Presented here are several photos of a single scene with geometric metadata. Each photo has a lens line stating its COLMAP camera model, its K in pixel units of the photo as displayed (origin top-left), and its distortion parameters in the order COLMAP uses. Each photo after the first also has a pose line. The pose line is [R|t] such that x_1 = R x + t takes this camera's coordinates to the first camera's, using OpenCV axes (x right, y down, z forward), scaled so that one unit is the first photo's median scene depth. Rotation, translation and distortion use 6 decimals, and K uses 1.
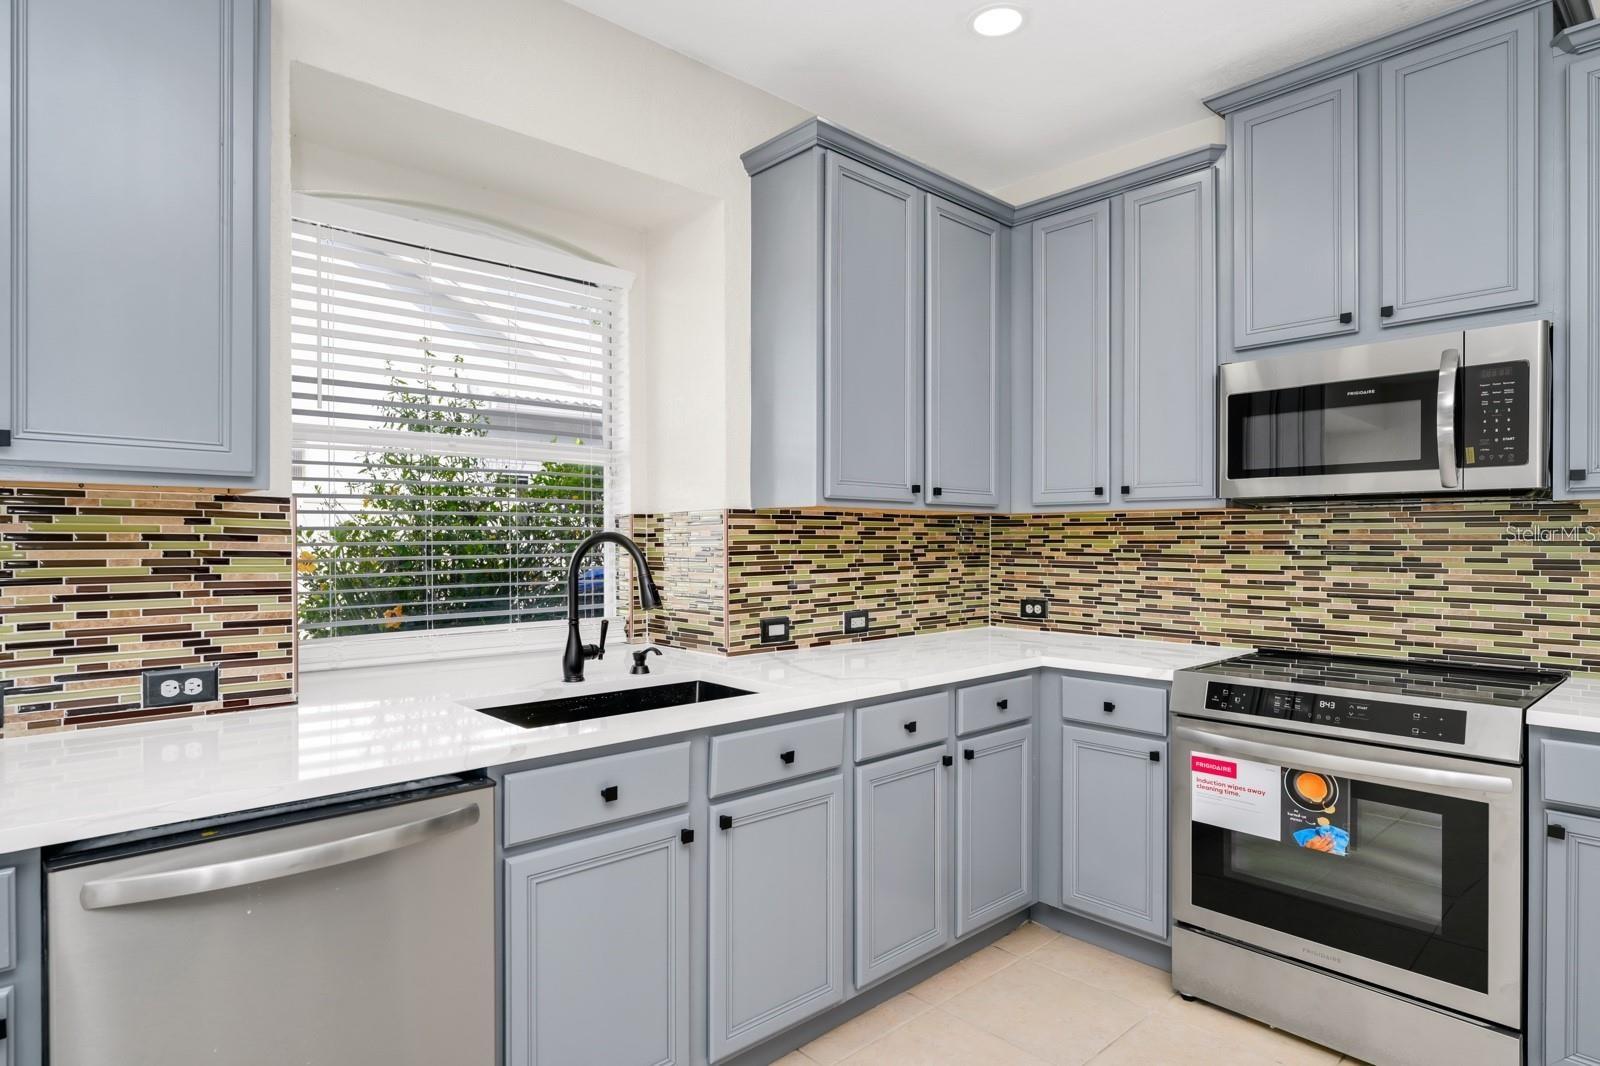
lens RADIAL K [[885.7, 0, 795.8], [0, 885.7, 545.2], [0, 0, 1]] dist [0.001821, -0.001278]
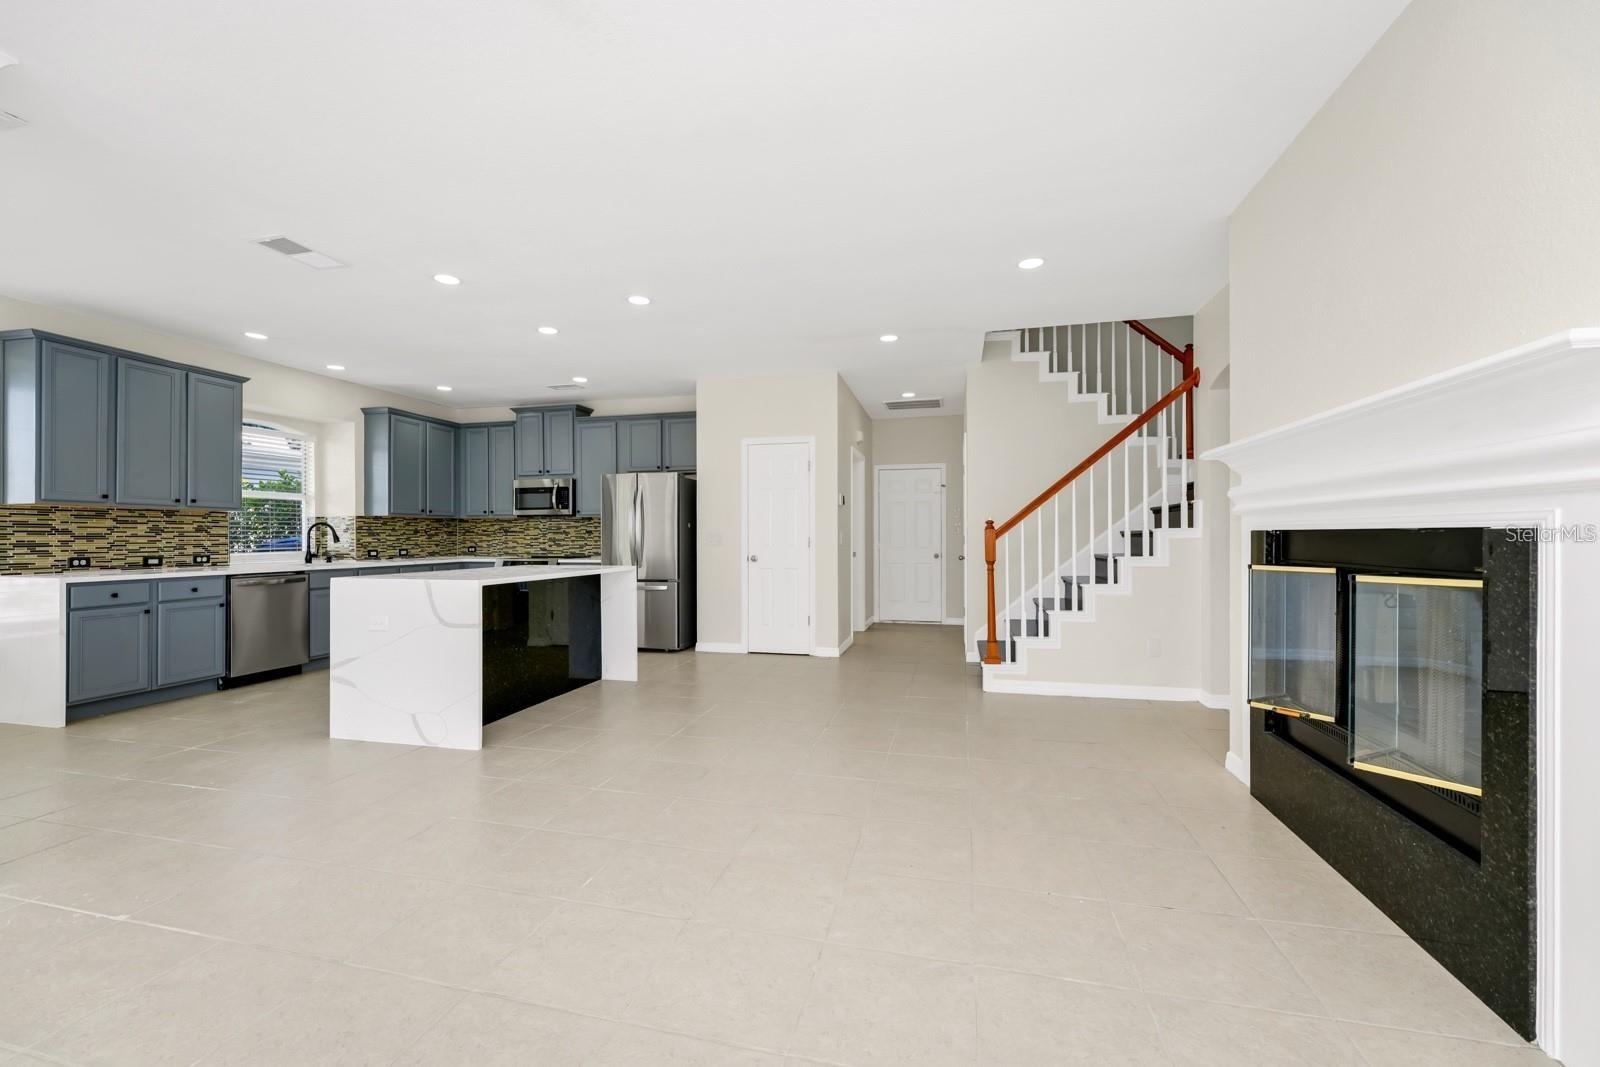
lens RADIAL K [[650.5, 0, 798.1], [0, 650.5, 534.1], [0, 0, 1]] dist [0.000162, 0.000125]
pose [[0.832617, -0.001432, 0.553848, -0.046468], [0.007124, 0.999942, -0.008125, 0.055995], [-0.553804, 0.010710, 0.832578, -1.853951]]
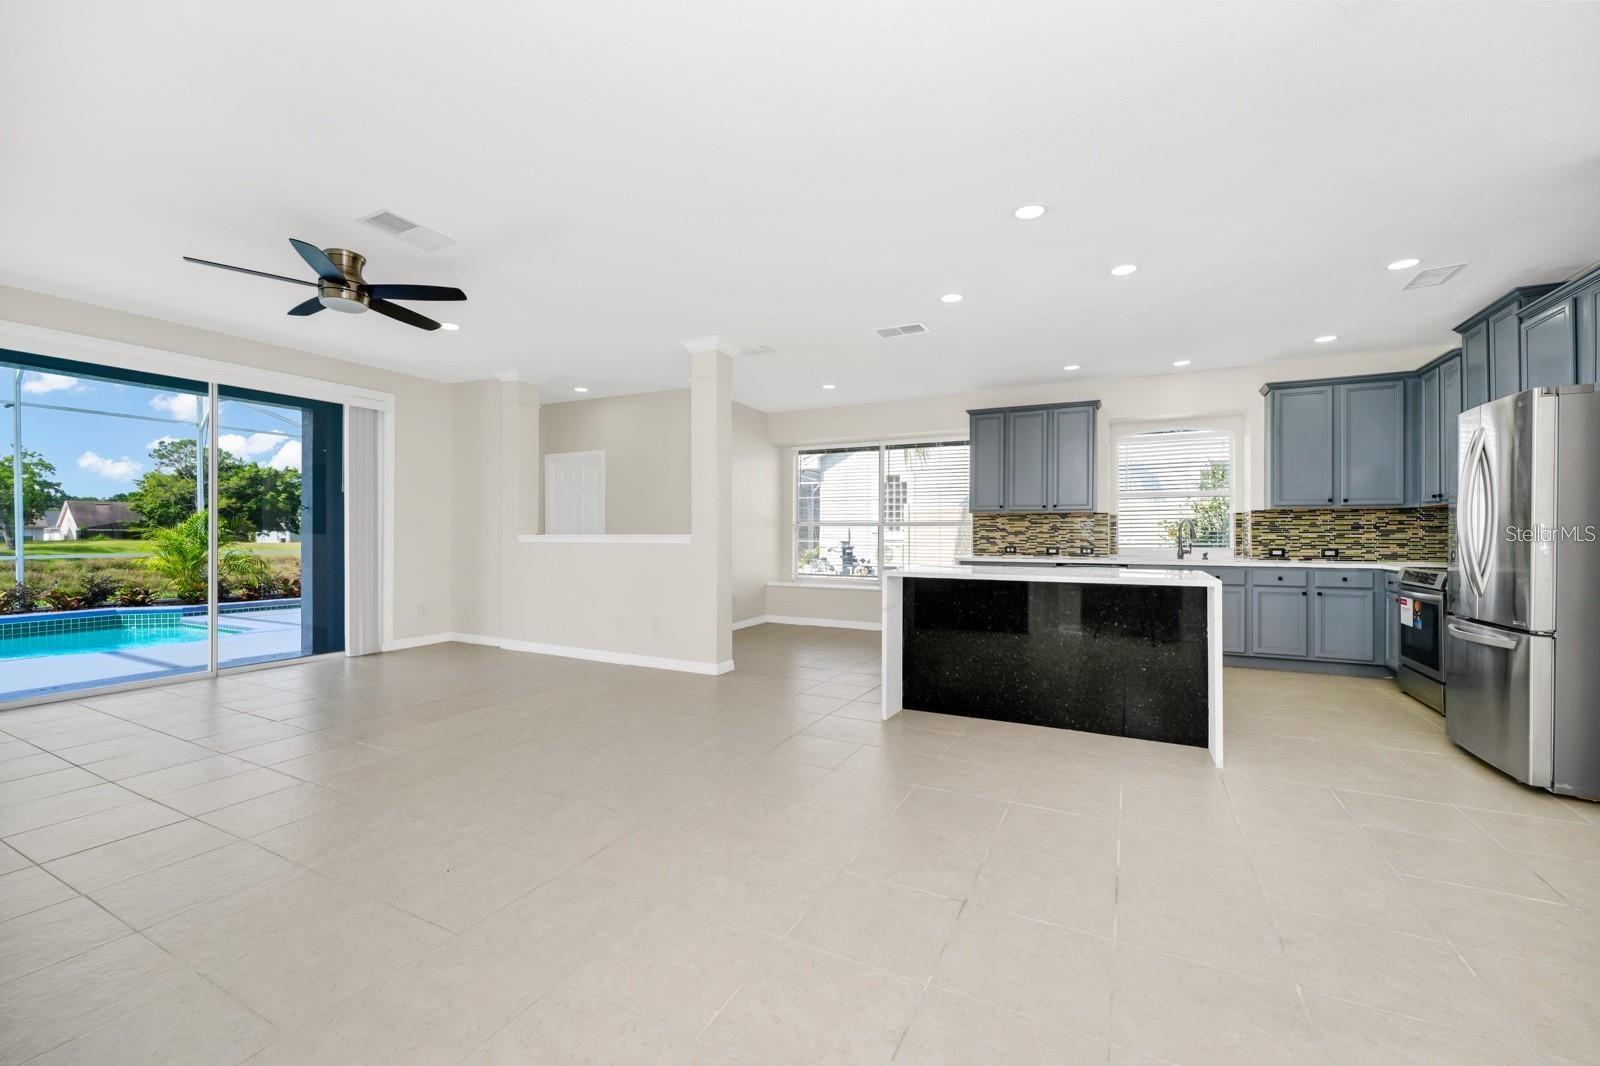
lens RADIAL K [[642.0, 0, 800.0], [0, 642.0, 533.0], [0, 0, 1]] dist [-0.002171, -0.000007]
pose [[0.351406, -0.001414, -0.936222, 1.368990], [-0.005837, 0.999976, -0.003701, 0.050398], [0.936205, 0.006765, 0.351389, -1.155172]]
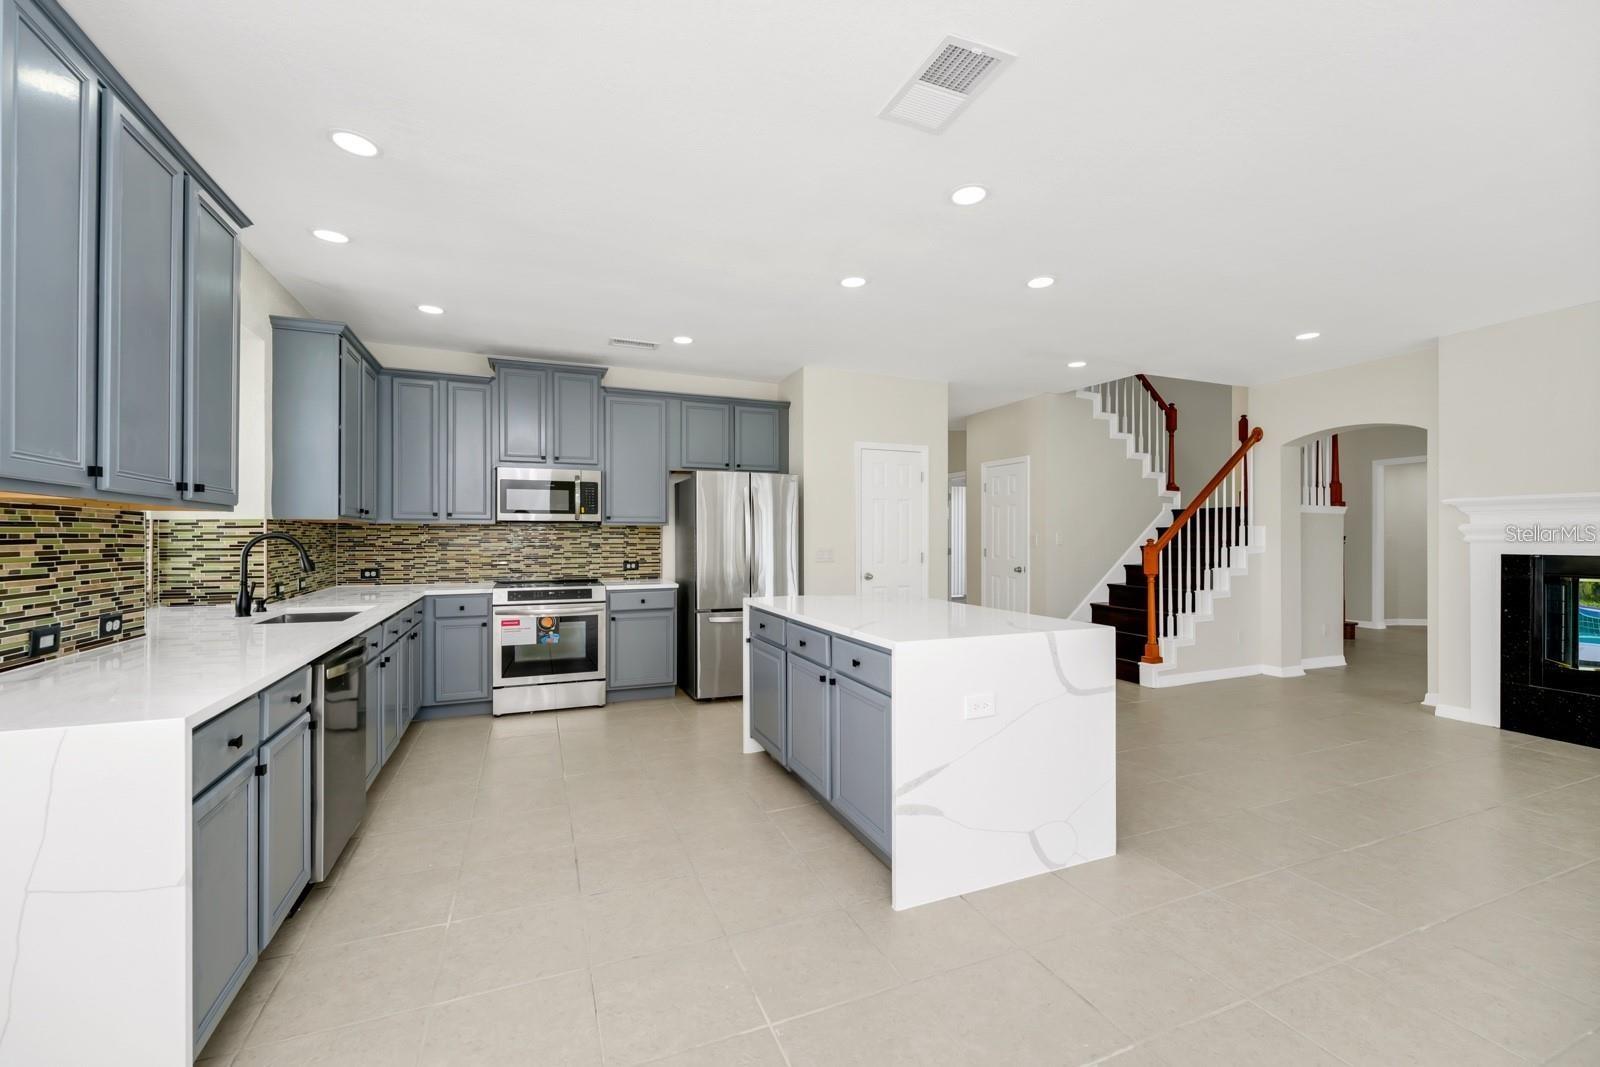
lens RADIAL K [[649.5, 0, 804.3], [0, 649.5, 534.1], [0, 0, 1]] dist [0.001598, -0.000084]
pose [[0.339181, 0.003994, 0.940713, -0.878586], [0.005074, 0.999969, -0.006075, 0.001413], [-0.940707, 0.006834, 0.339150, -0.400685]]
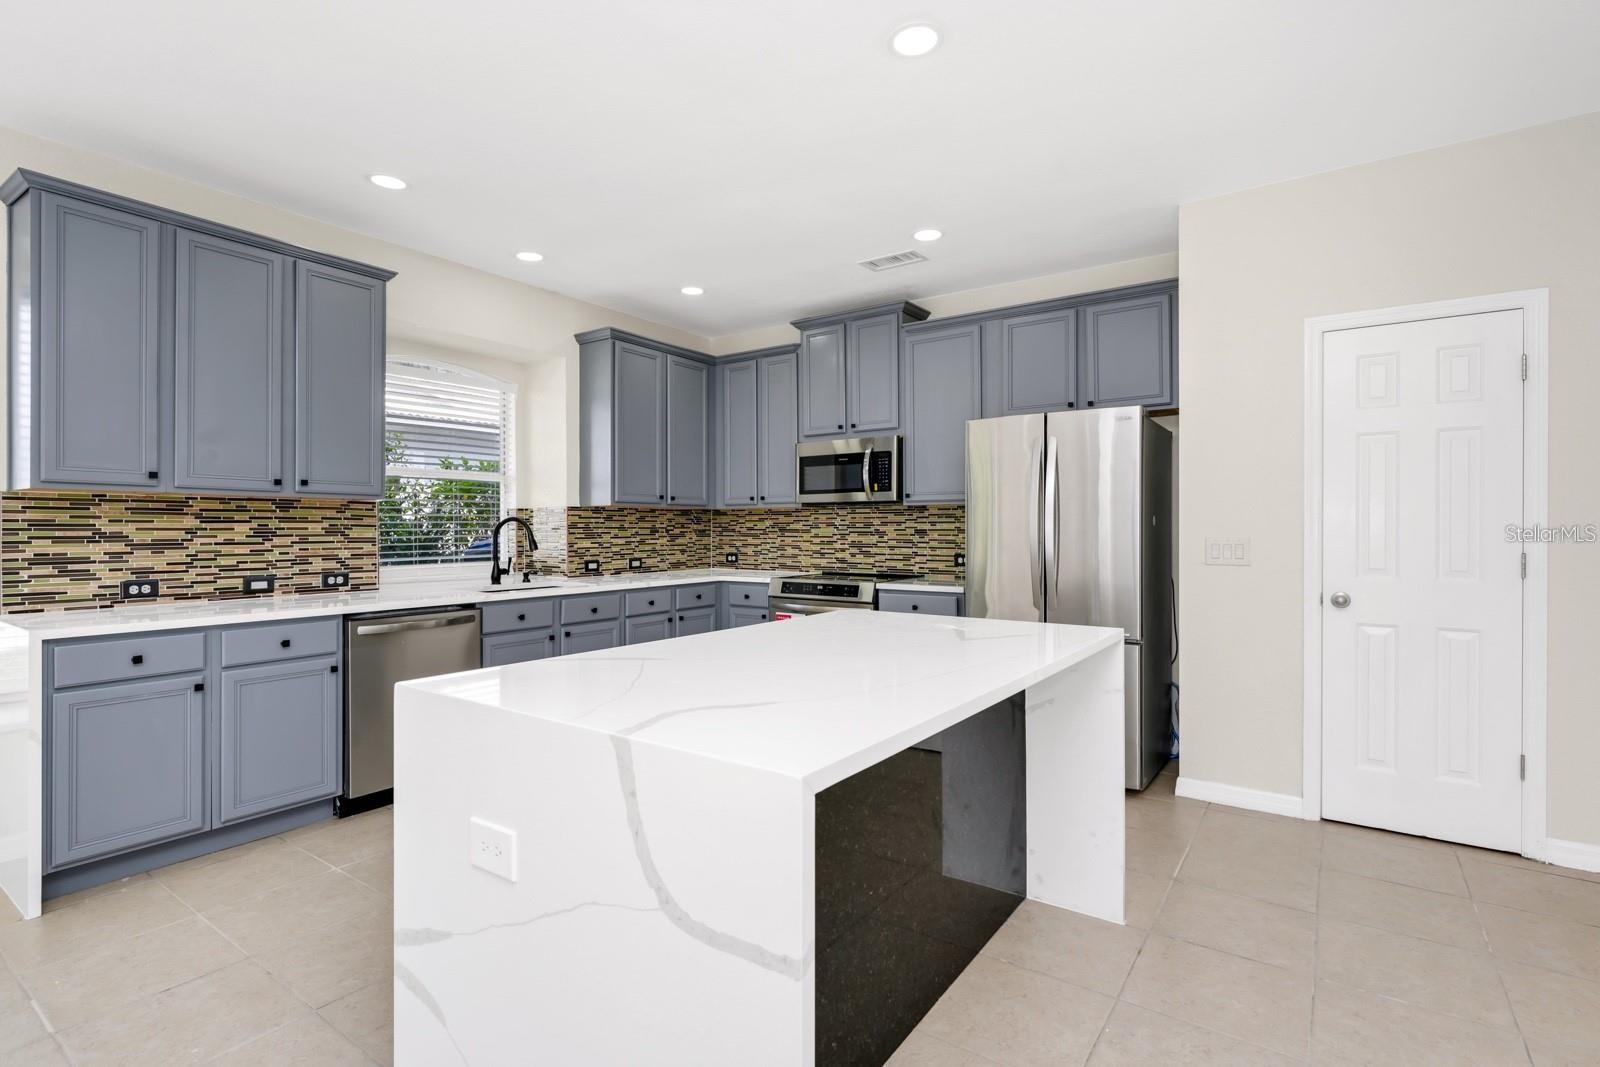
lens RADIAL K [[770.9, 0, 791.1], [0, 770.9, 530.5], [0, 0, 1]] dist [0.002235, -0.000281]
pose [[0.978179, -0.001864, 0.207755, 0.056796], [0.002594, 0.999991, -0.003245, 0.021567], [-0.207748, 0.003714, 0.978175, -0.834116]]
